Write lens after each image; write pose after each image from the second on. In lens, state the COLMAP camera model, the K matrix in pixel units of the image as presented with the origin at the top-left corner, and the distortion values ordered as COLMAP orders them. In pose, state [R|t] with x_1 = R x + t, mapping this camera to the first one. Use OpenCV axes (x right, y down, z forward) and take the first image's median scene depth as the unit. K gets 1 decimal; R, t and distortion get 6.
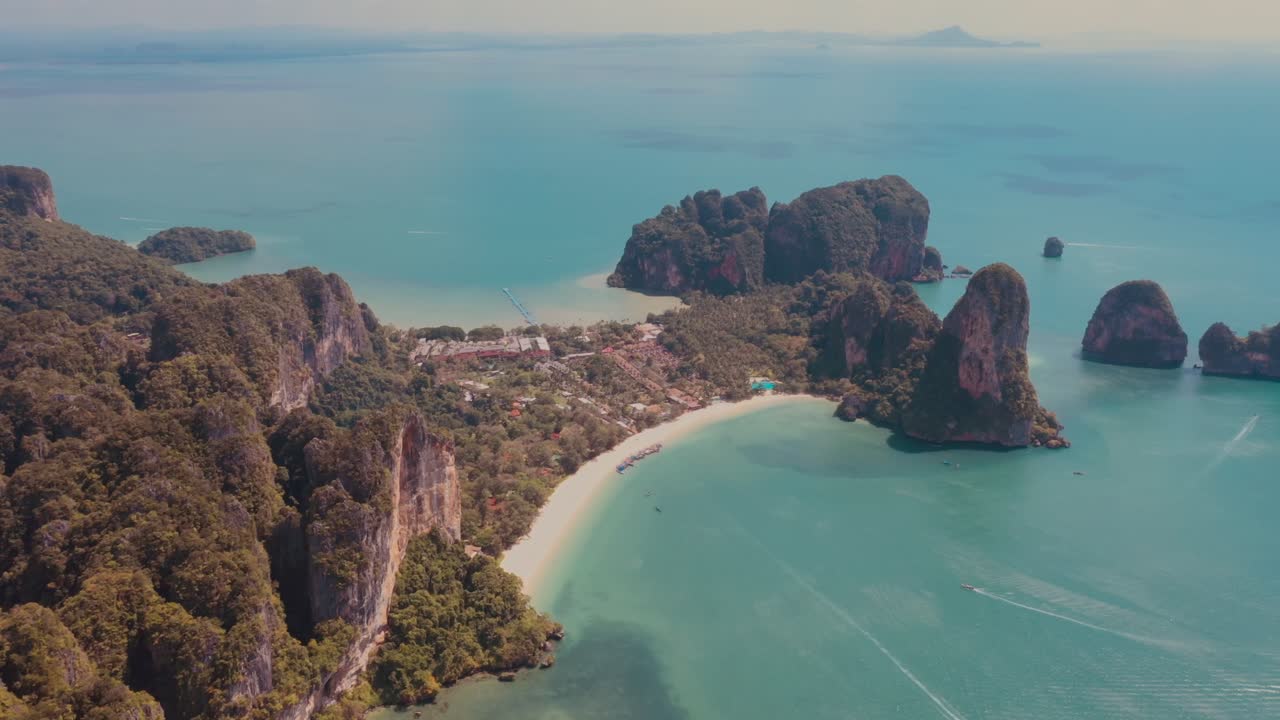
lens RADIAL K [[986.0, 0, 642.4], [0, 986.0, 361.8], [0, 0, 1]] dist [-0.001094, -0.001357]
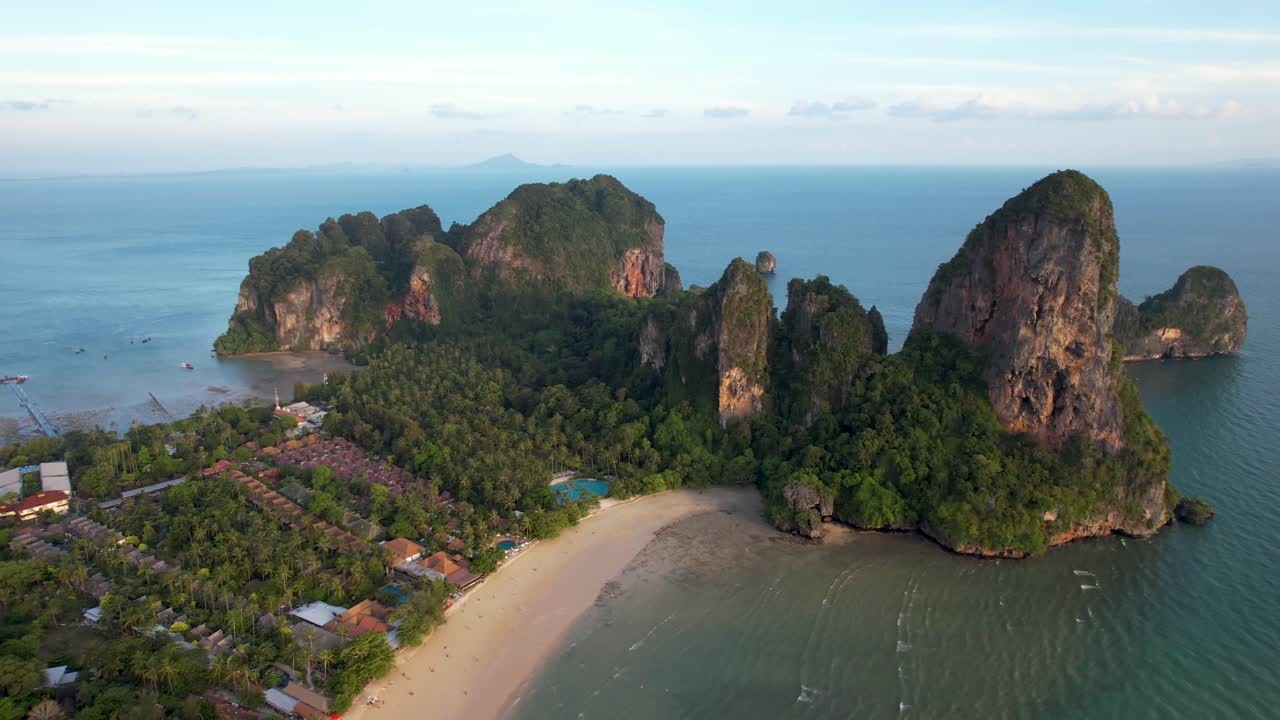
lens RADIAL K [[826.7, 0, 632.1], [0, 826.7, 364.1], [0, 0, 1]] dist [-0.051633, 0.025804]
pose [[0.906466, -0.115441, 0.406193, -0.009852], [0.146561, 0.988120, -0.046240, -0.013288], [-0.396029, 0.101447, 0.912617, 0.560476]]
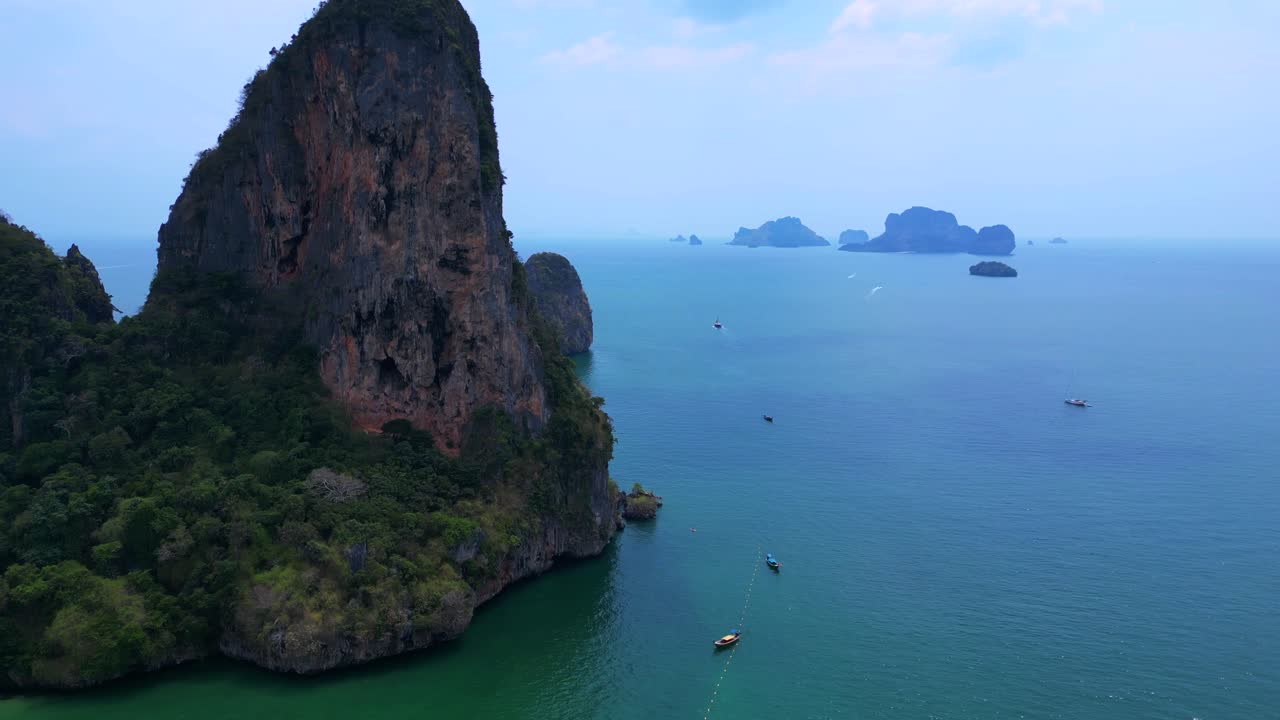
lens RADIAL K [[946.5, 0, 647.3], [0, 946.5, 362.9], [0, 0, 1]] dist [0.055453, -0.024050]
pose [[0.360803, -0.133618, 0.923021, 0.088255], [0.288169, 0.957228, 0.025927, 0.019845], [-0.887006, 0.256632, 0.383876, 0.664474]]
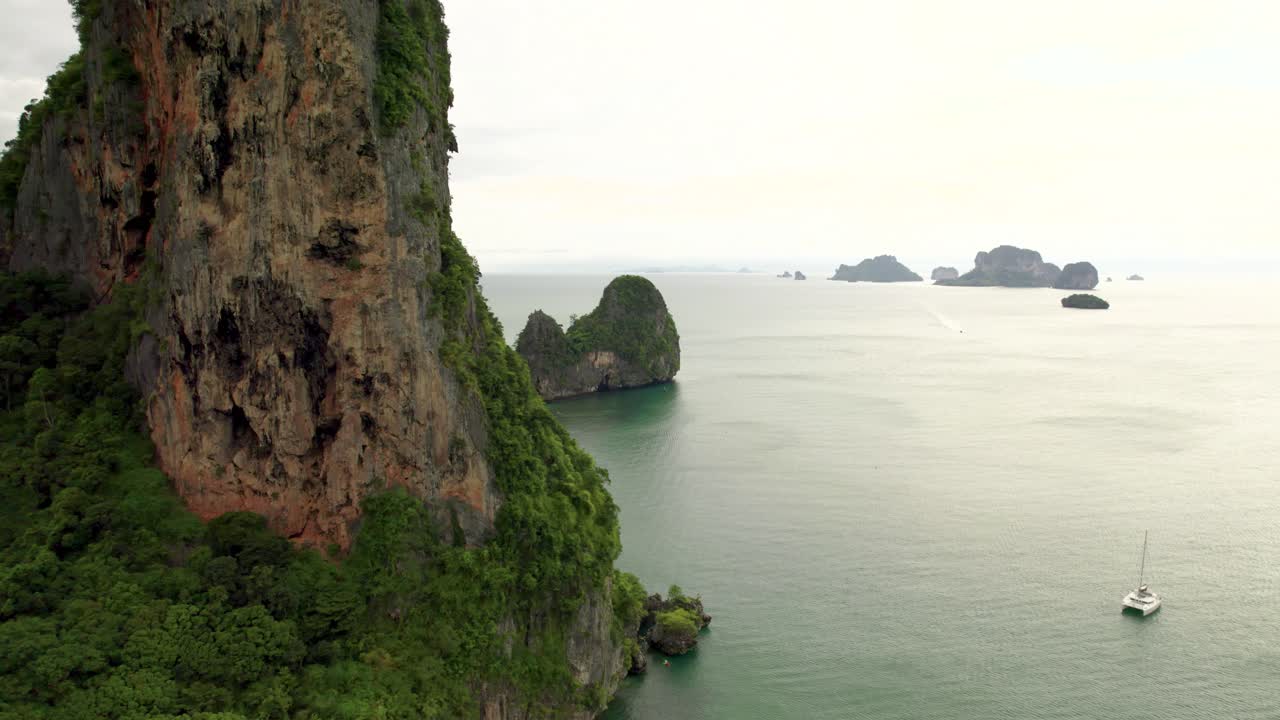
lens RADIAL K [[826.7, 0, 649.3], [0, 826.7, 359.4], [0, 0, 1]] dist [-0.051633, 0.025804]
pose [[0.479103, -0.102469, 0.871757, 0.193852], [0.276402, 0.960249, -0.039035, 0.021297], [-0.833104, 0.259657, 0.488381, 0.693475]]
